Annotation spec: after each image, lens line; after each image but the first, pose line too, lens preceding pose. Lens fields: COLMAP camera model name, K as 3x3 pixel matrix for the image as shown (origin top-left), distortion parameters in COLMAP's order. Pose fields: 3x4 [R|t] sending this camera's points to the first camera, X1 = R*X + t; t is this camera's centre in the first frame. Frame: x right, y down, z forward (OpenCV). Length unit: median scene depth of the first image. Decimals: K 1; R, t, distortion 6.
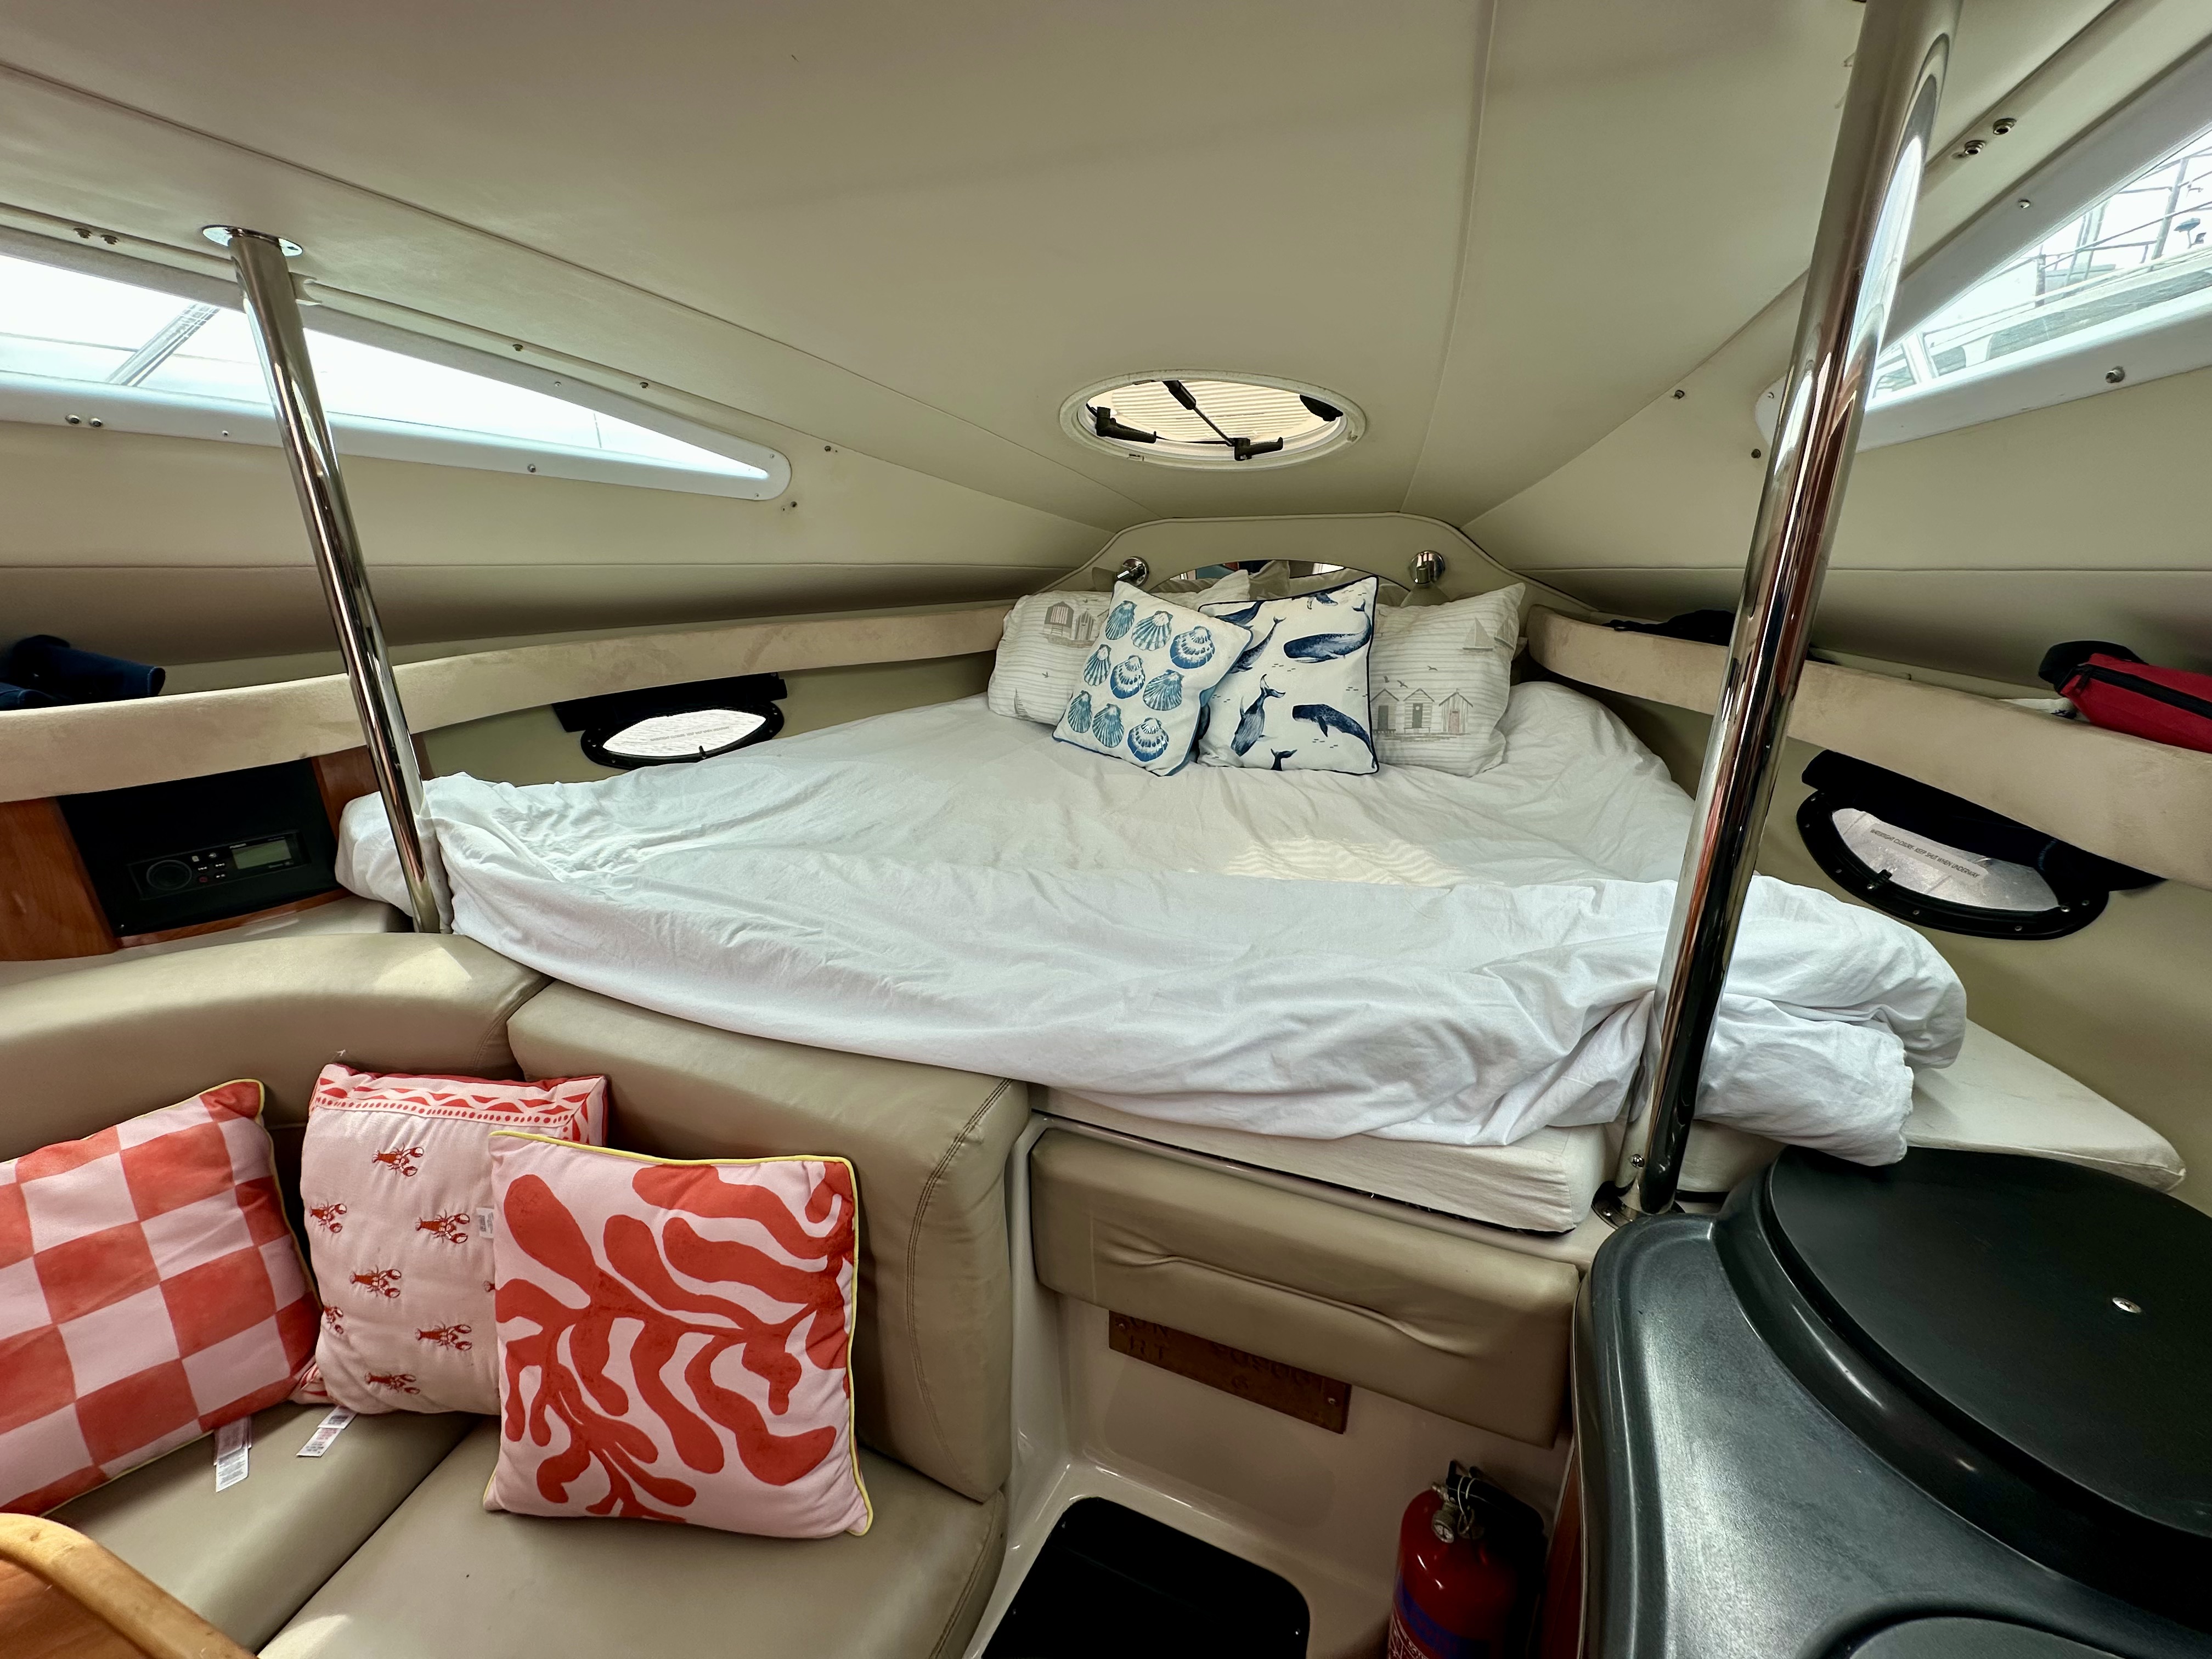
lens RADIAL K [[874.5, 0, 1101.2], [0, 874.5, 832.0], [0, 0, 1]] dist [-0.000975, 0.000202]
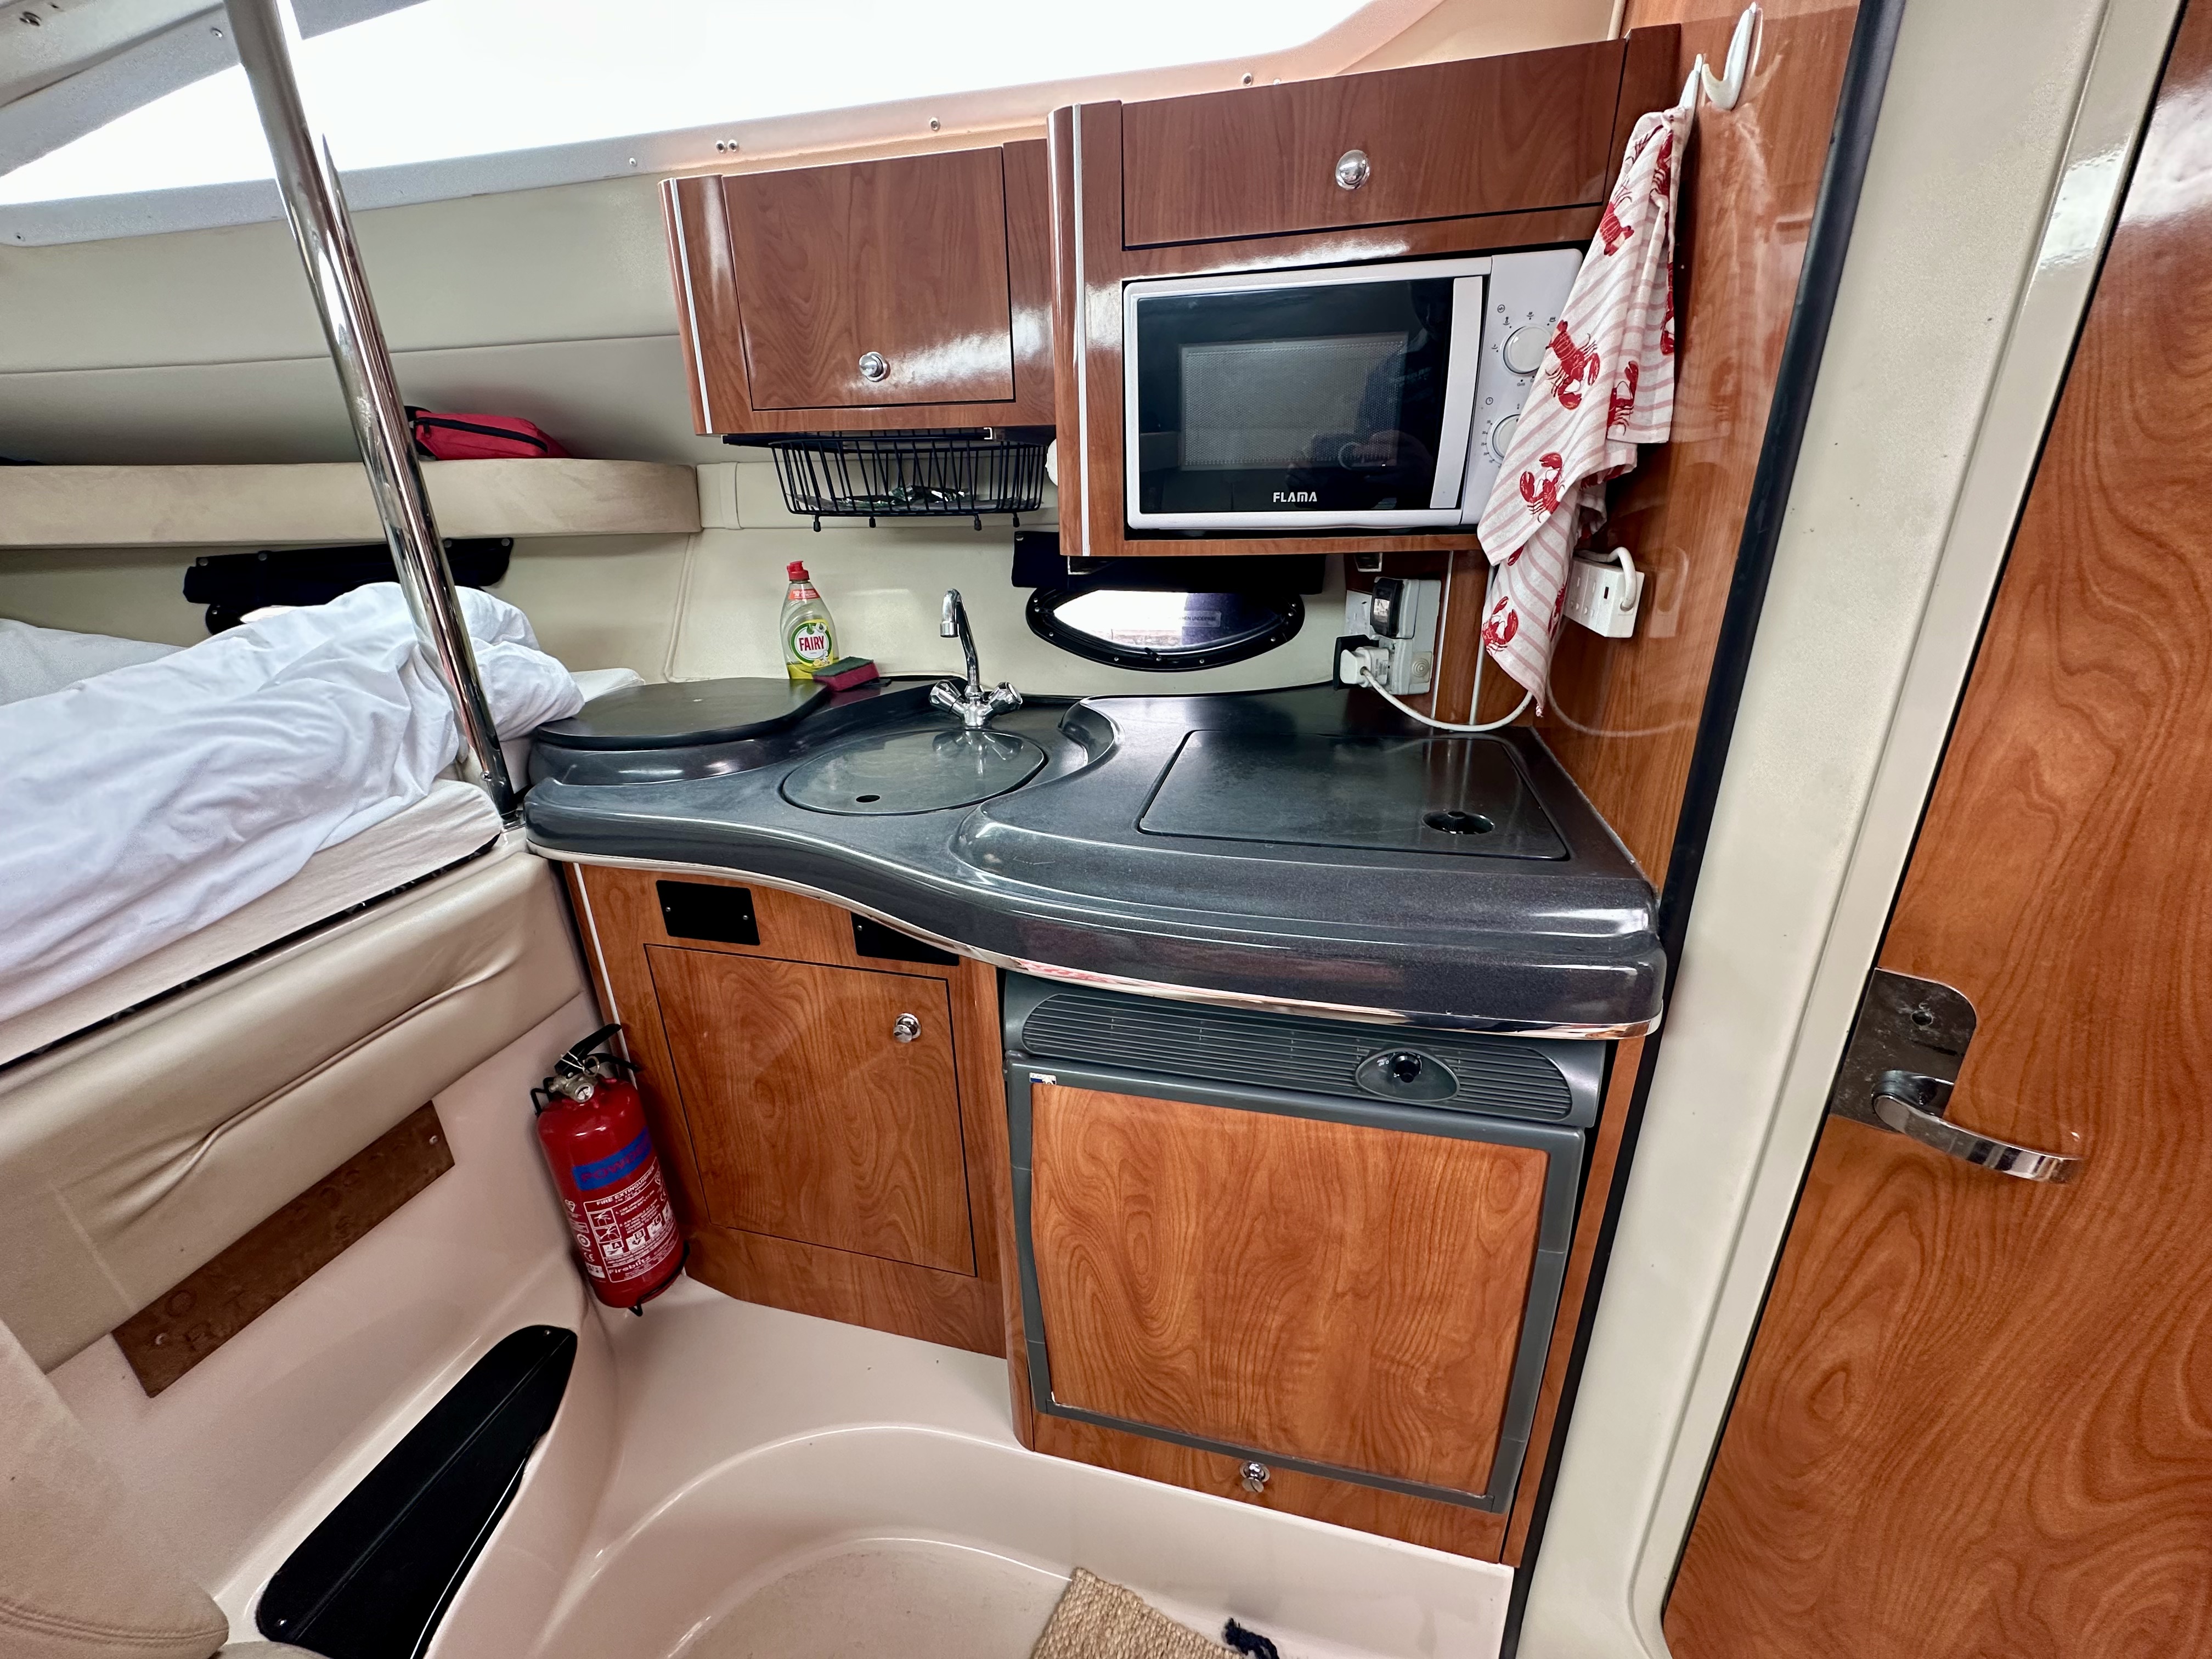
lens RADIAL K [[886.7, 0, 1104.4], [0, 886.7, 835.4], [0, 0, 1]] dist [-0.005675, 0.000208]
pose [[-0.164166, -0.351637, 0.921630, -0.614478], [0.337104, 0.858056, 0.387428, 0.200430], [-0.927044, 0.374288, -0.022325, 0.165873]]
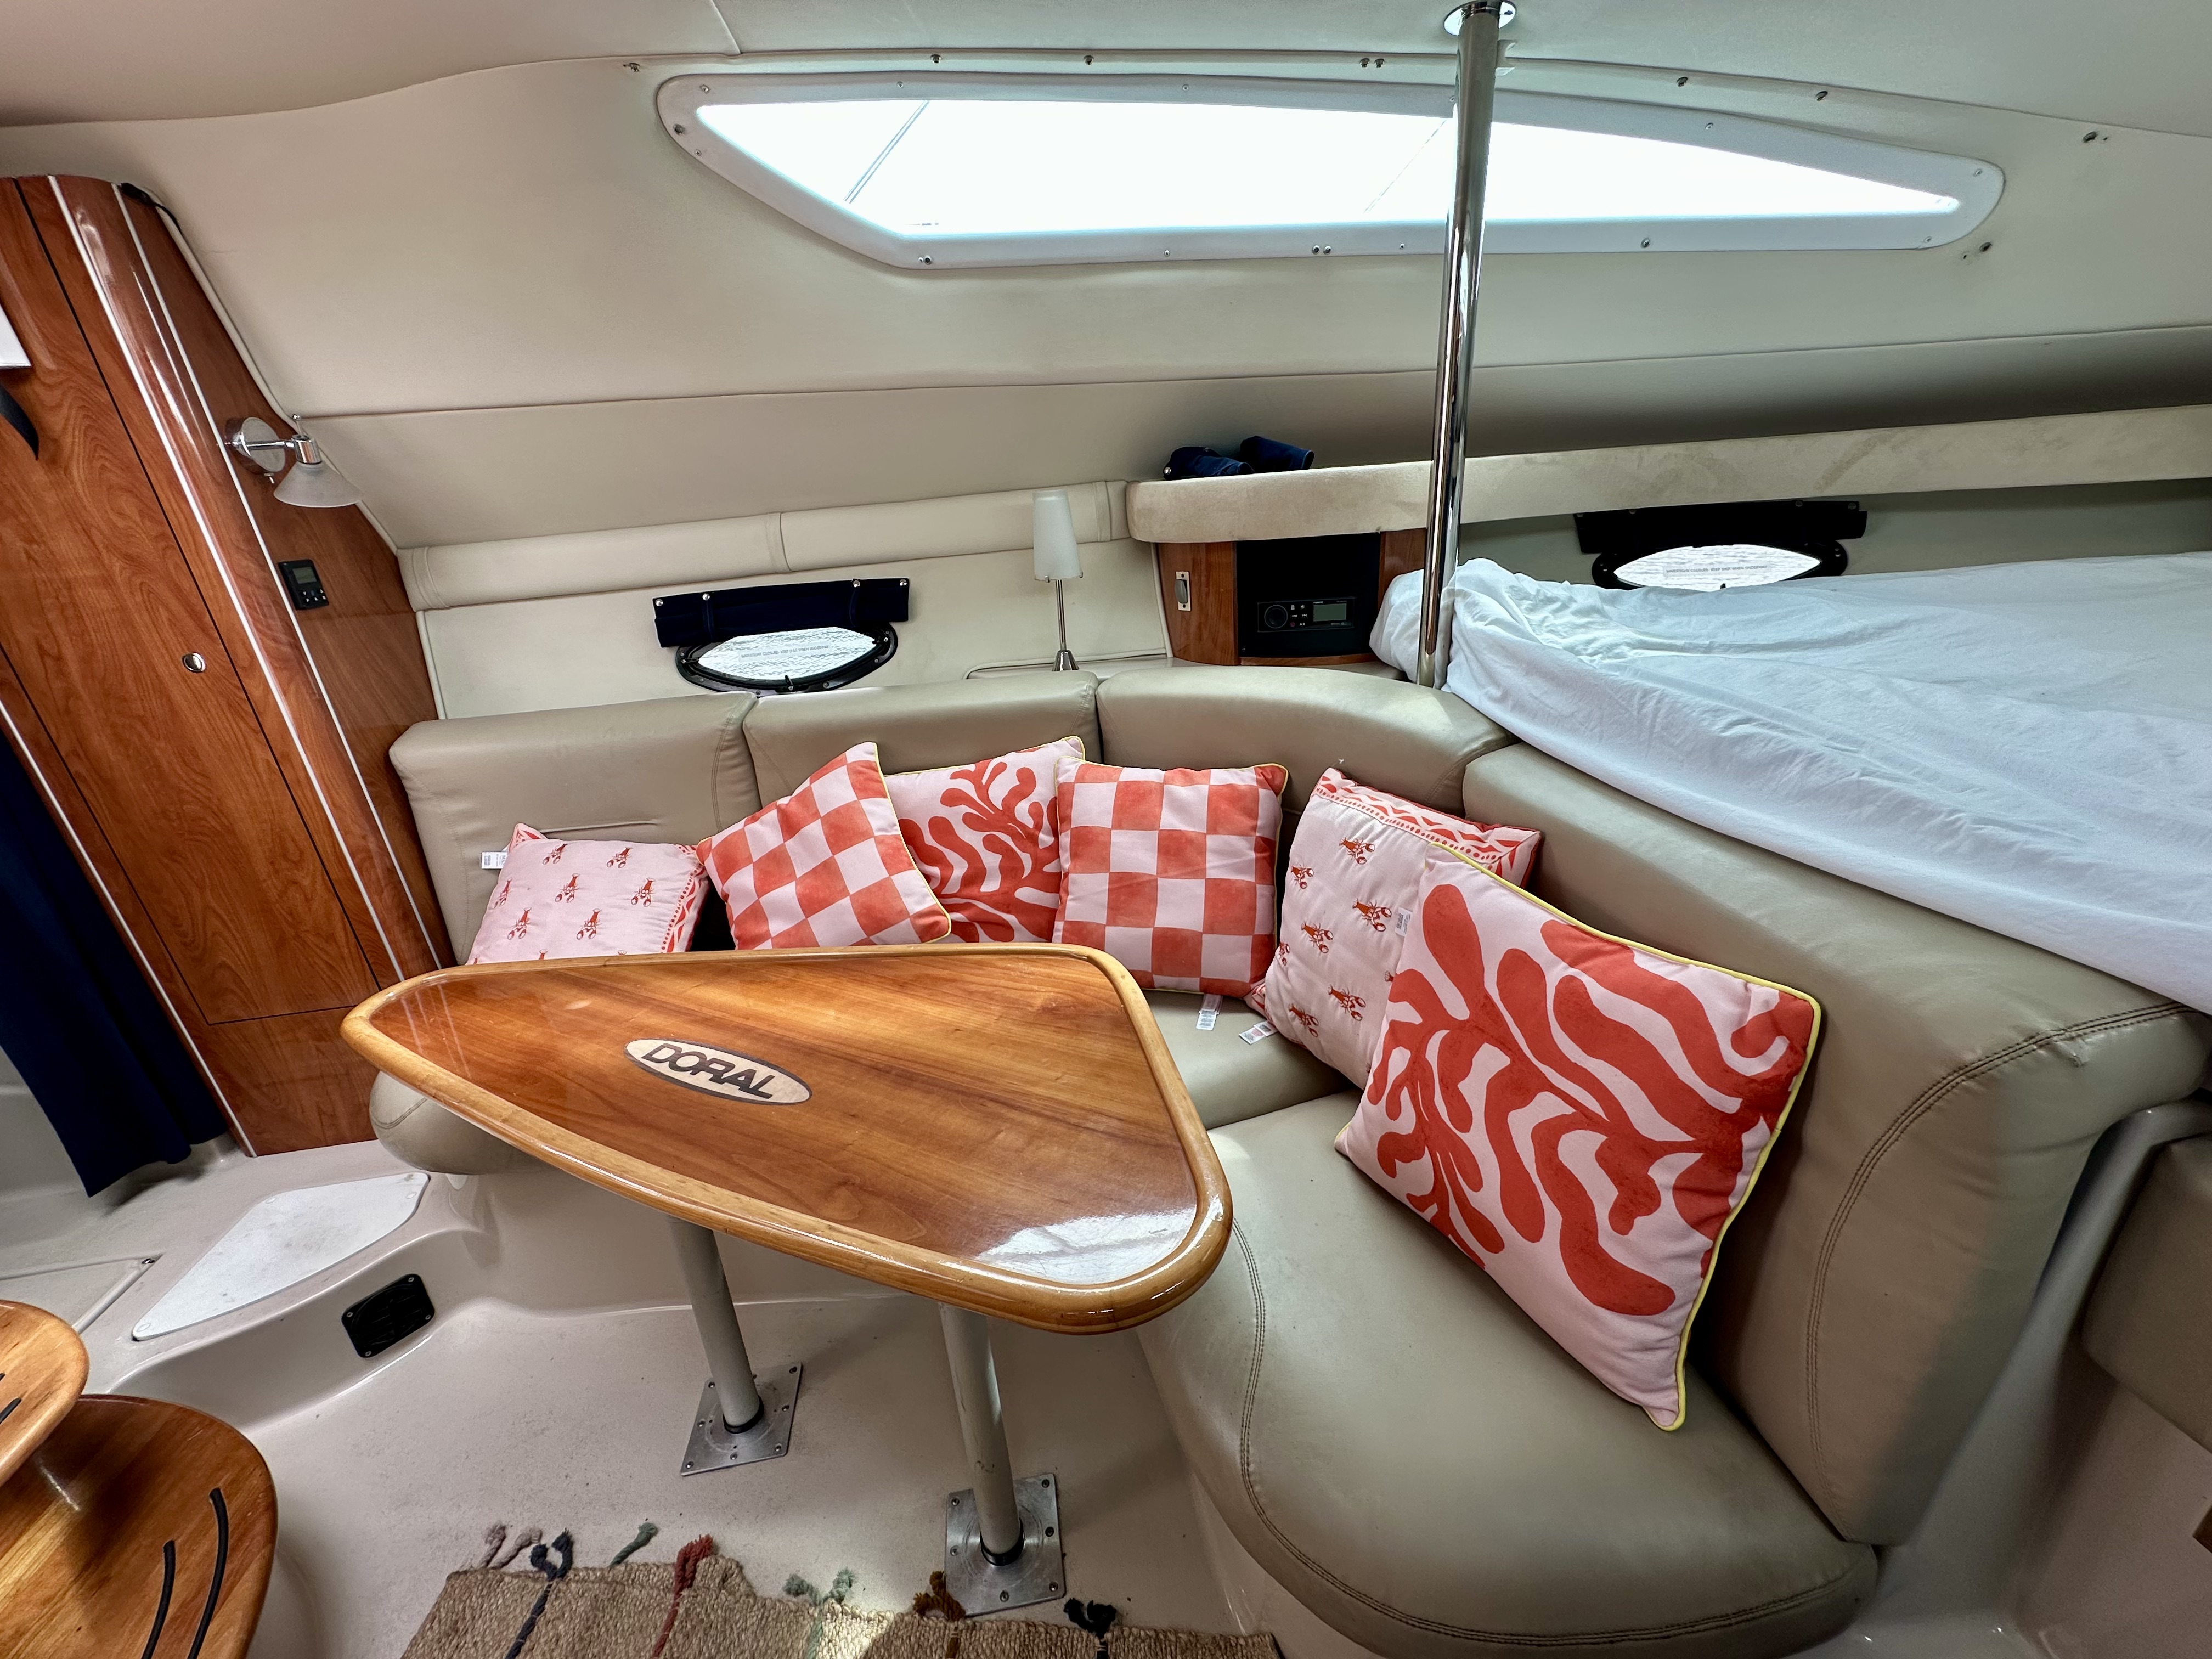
lens RADIAL K [[878.5, 0, 1104.6], [0, 878.5, 830.0], [0, 0, 1]] dist [-0.002516, 0.000273]
pose [[0.532028, 0.285636, -0.797094, -0.047893], [-0.213985, 0.956181, 0.199819, 0.184201], [0.819242, 0.064257, 0.569837, 0.045689]]
